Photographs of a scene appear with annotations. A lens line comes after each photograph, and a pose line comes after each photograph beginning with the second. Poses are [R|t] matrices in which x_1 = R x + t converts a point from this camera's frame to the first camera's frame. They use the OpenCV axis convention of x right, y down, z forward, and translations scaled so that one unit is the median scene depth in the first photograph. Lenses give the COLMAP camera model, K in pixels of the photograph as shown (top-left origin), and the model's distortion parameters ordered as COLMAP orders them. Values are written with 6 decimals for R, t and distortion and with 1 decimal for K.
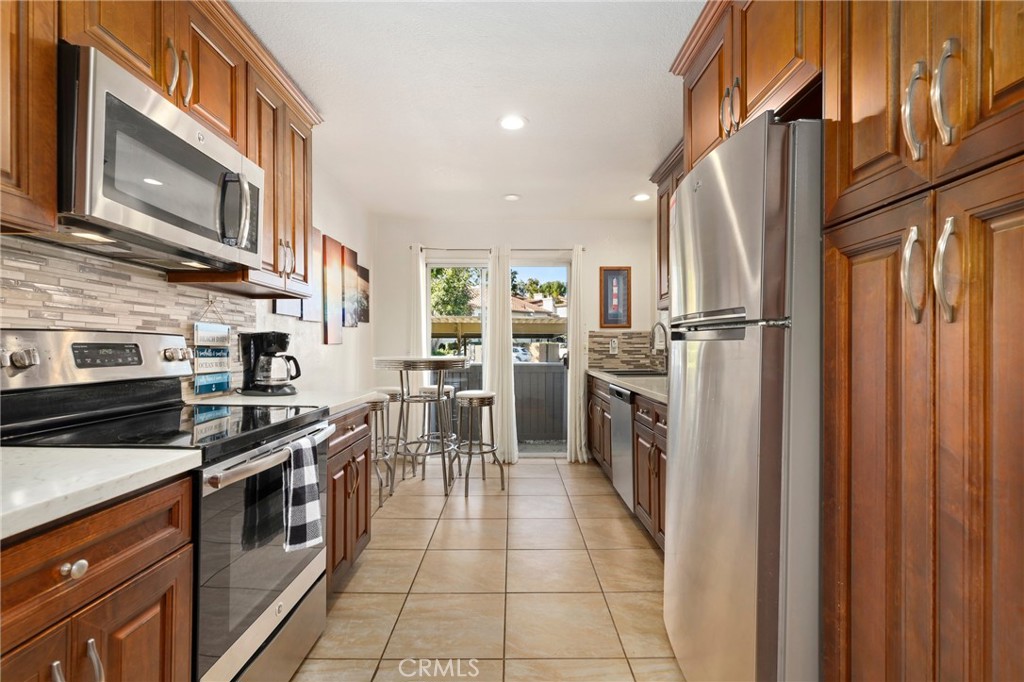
lens RADIAL K [[475.8, 0, 488.2], [0, 475.8, 346.5], [0, 0, 1]] dist [-0.011262, -0.002238]
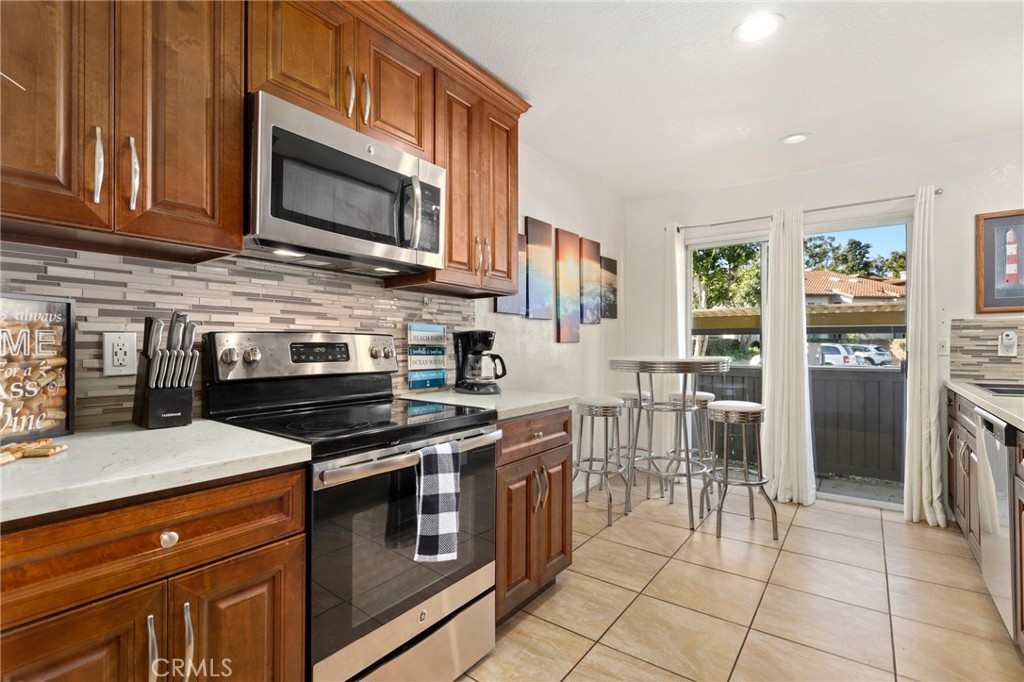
lens RADIAL K [[475.8, 0, 455.6], [0, 475.8, 346.0], [0, 0, 1]] dist [-0.011262, -0.002238]
pose [[0.788240, -0.001161, -0.615367, 0.156983], [0.002646, 0.999995, 0.001503, 0.000647], [0.615363, -0.002813, 0.788239, 0.210923]]
